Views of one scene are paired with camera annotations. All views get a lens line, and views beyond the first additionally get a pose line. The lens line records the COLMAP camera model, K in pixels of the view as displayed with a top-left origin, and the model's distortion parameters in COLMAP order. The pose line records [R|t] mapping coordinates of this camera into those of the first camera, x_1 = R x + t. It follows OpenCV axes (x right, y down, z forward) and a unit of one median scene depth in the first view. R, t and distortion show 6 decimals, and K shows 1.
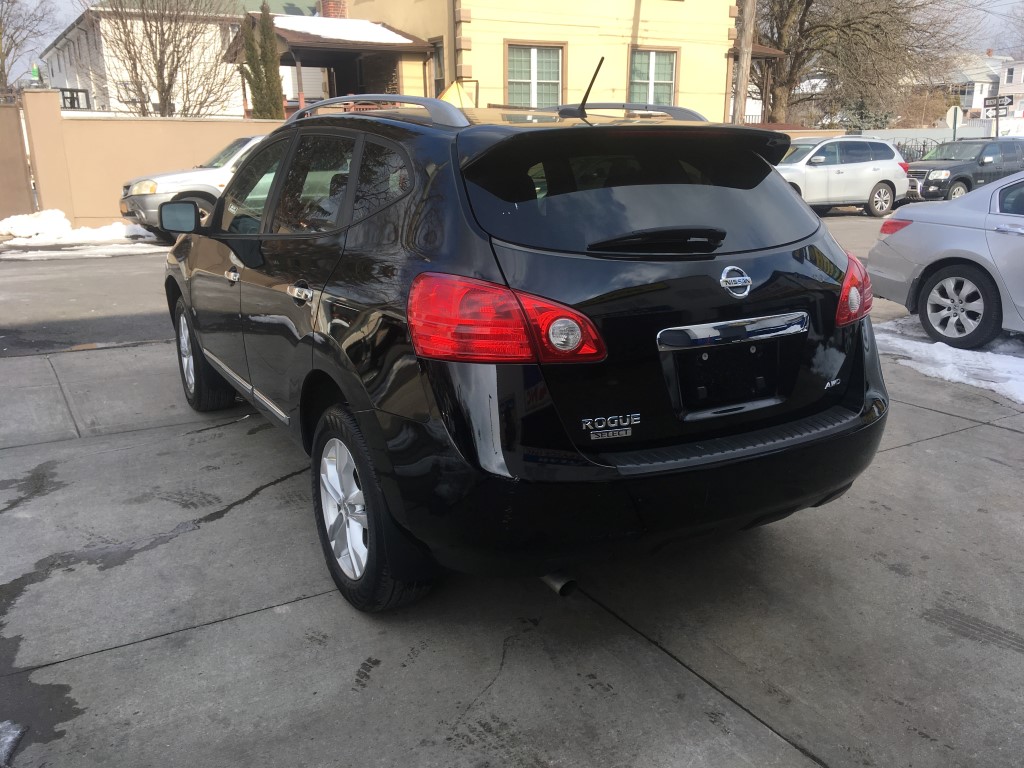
lens RADIAL K [[862.8, 0, 510.3], [0, 862.8, 384.8], [0, 0, 1]] dist [0.104020, -0.153843]
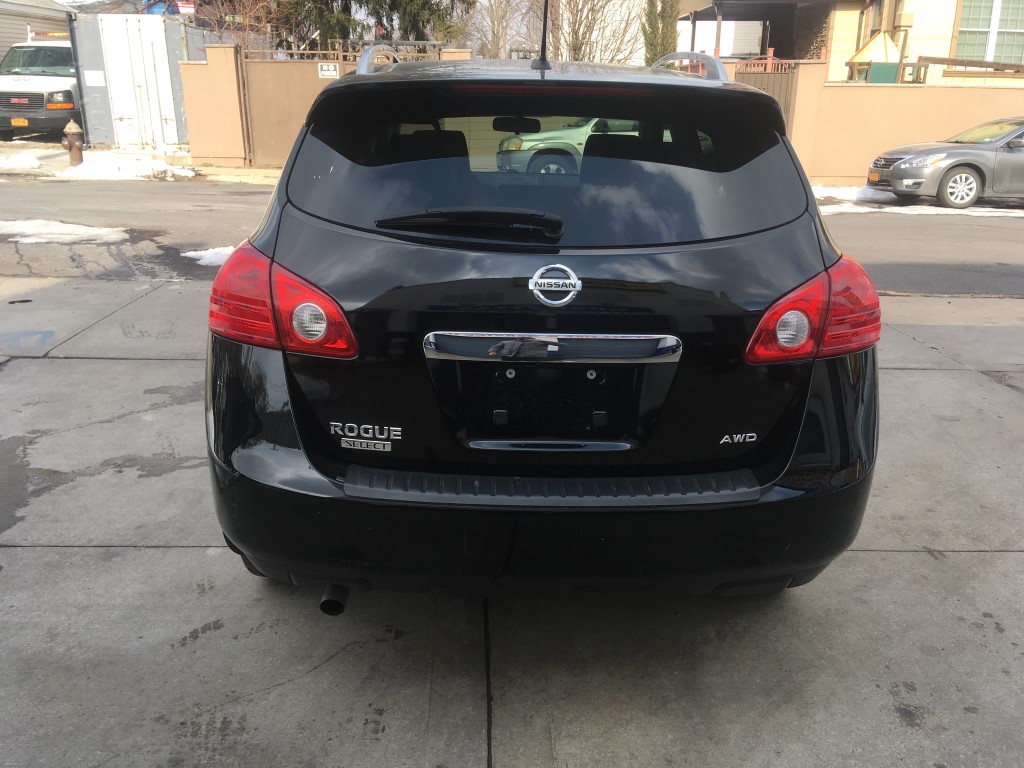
lens RADIAL K [[862.8, 0, 510.7], [0, 862.8, 378.9], [0, 0, 1]] dist [0.104020, -0.153843]
pose [[0.877671, 0.161321, -0.451297, 0.379212], [-0.143922, 0.986901, 0.072884, -0.055492], [0.457143, 0.000984, 0.889393, 0.187564]]
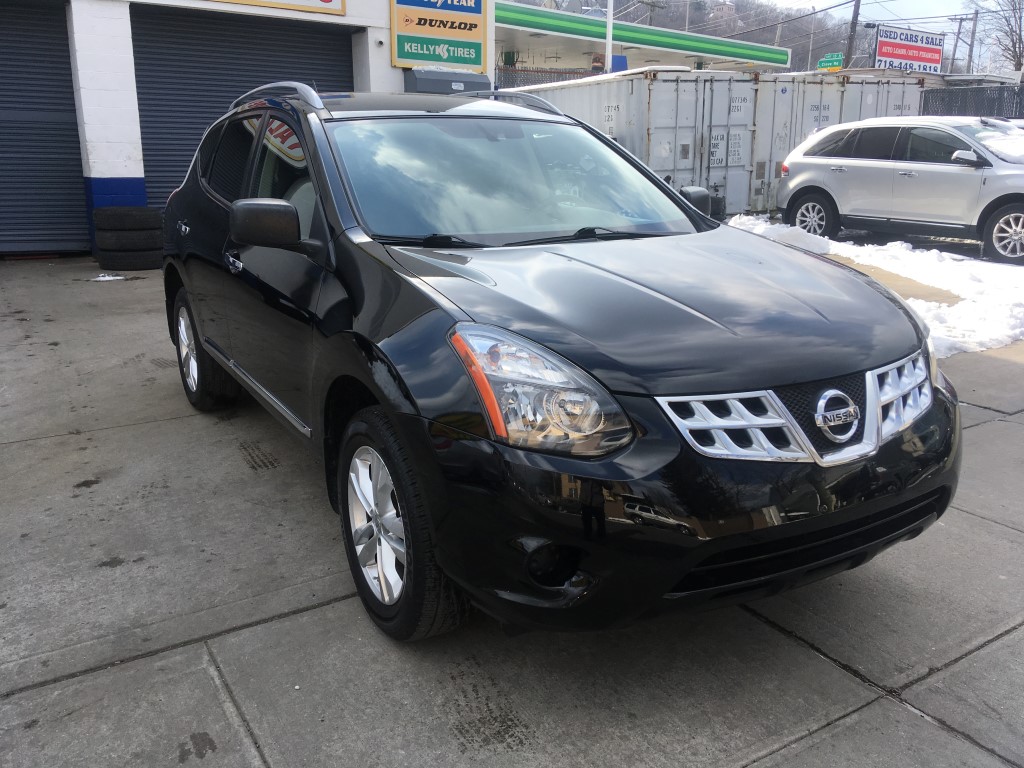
lens RADIAL K [[862.8, 0, 511.6], [0, 862.8, 386.4], [0, 0, 1]] dist [0.104020, -0.153843]
pose [[-0.999922, -0.000979, -0.012434, -0.198300], [-0.007131, 0.862769, 0.505549, -0.551171], [0.010233, 0.505598, -0.862708, 2.141416]]
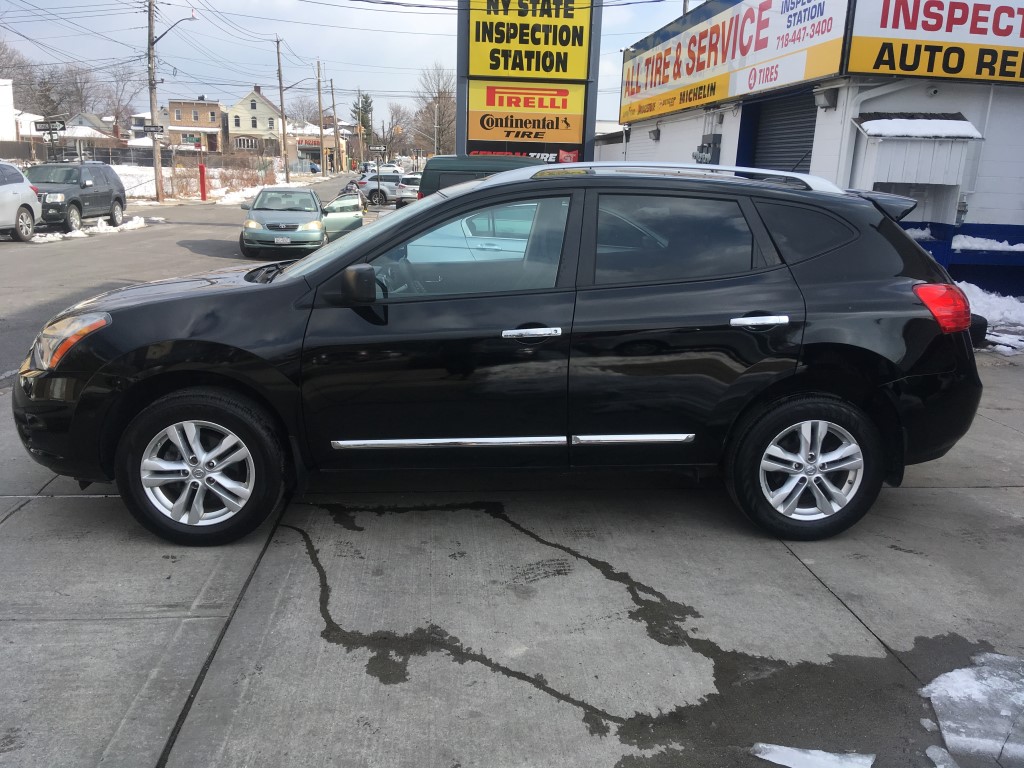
lens RADIAL K [[862.8, 0, 502.5], [0, 862.8, 380.7], [0, 0, 1]] dist [0.104020, -0.153843]
pose [[0.439469, -0.191196, 0.877674, -1.211962], [0.210901, 0.971734, 0.106084, -0.184677], [-0.873148, 0.138482, 0.467370, 0.591122]]
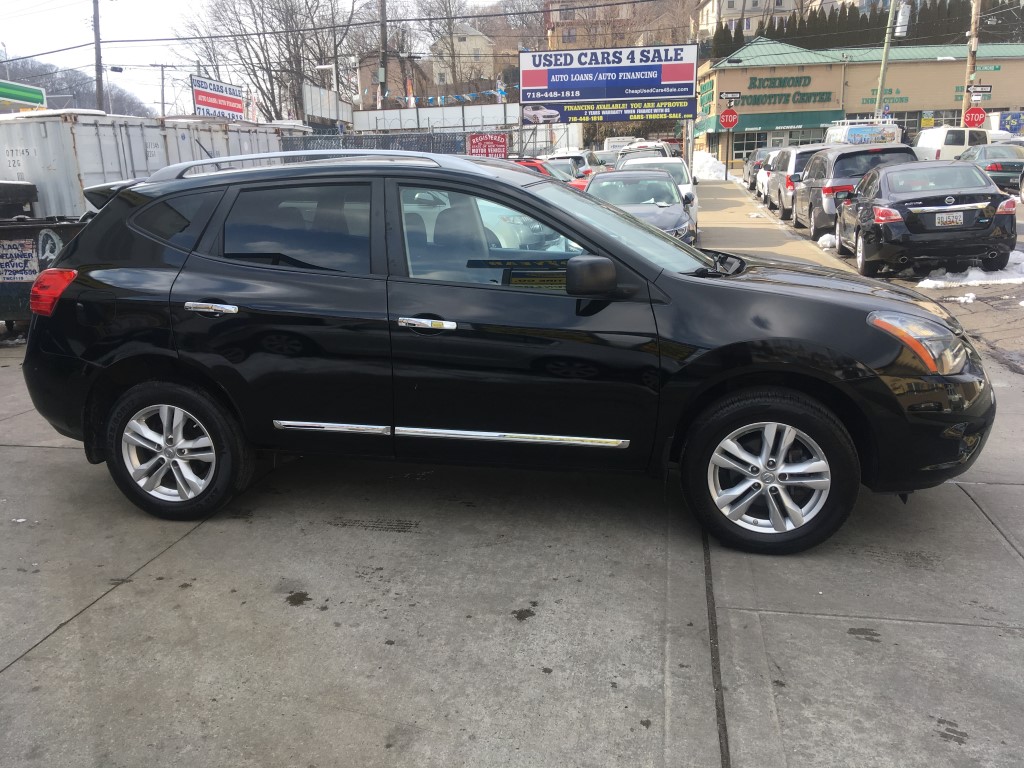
lens RADIAL K [[862.8, 0, 510.8], [0, 862.8, 388.8], [0, 0, 1]] dist [0.104020, -0.153843]
pose [[-0.663062, 0.191008, -0.723785, 0.748224], [-0.171370, 0.902486, 0.395160, -0.520011], [0.728684, 0.386050, -0.565671, 1.895121]]
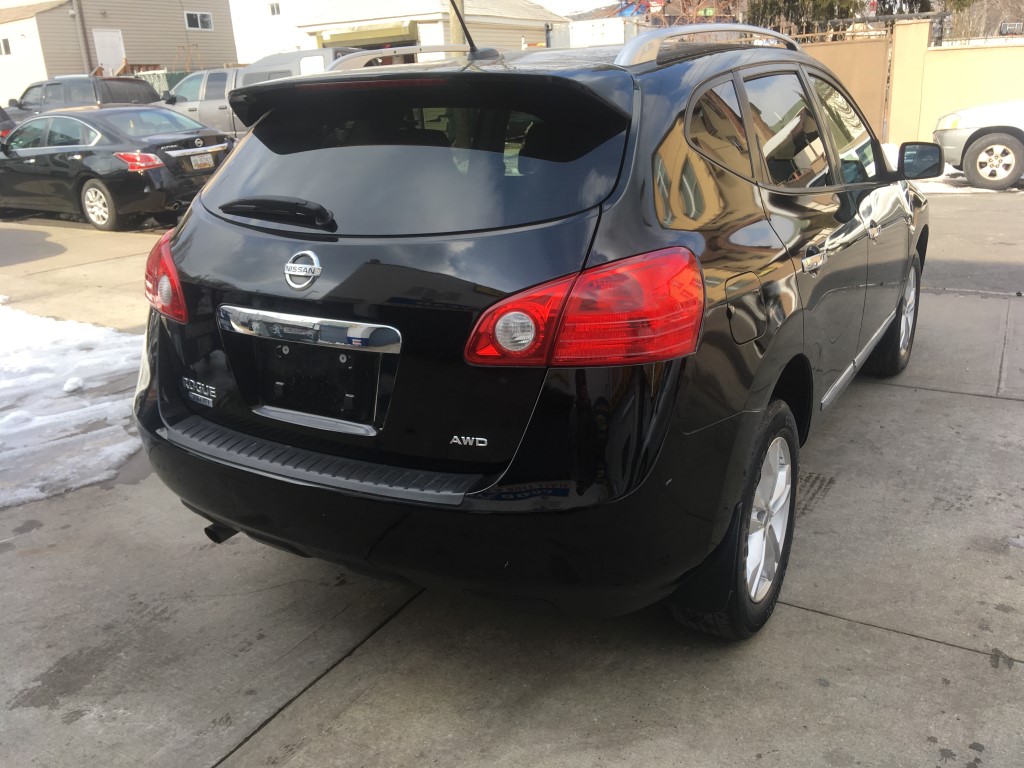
lens RADIAL K [[862.8, 0, 508.3], [0, 862.8, 388.3], [0, 0, 1]] dist [0.104020, -0.153843]
pose [[0.487496, 0.257051, -0.834430, 0.692313], [-0.187819, 0.964181, 0.187293, -0.129685], [0.852685, 0.065417, 0.518313, 0.479506]]
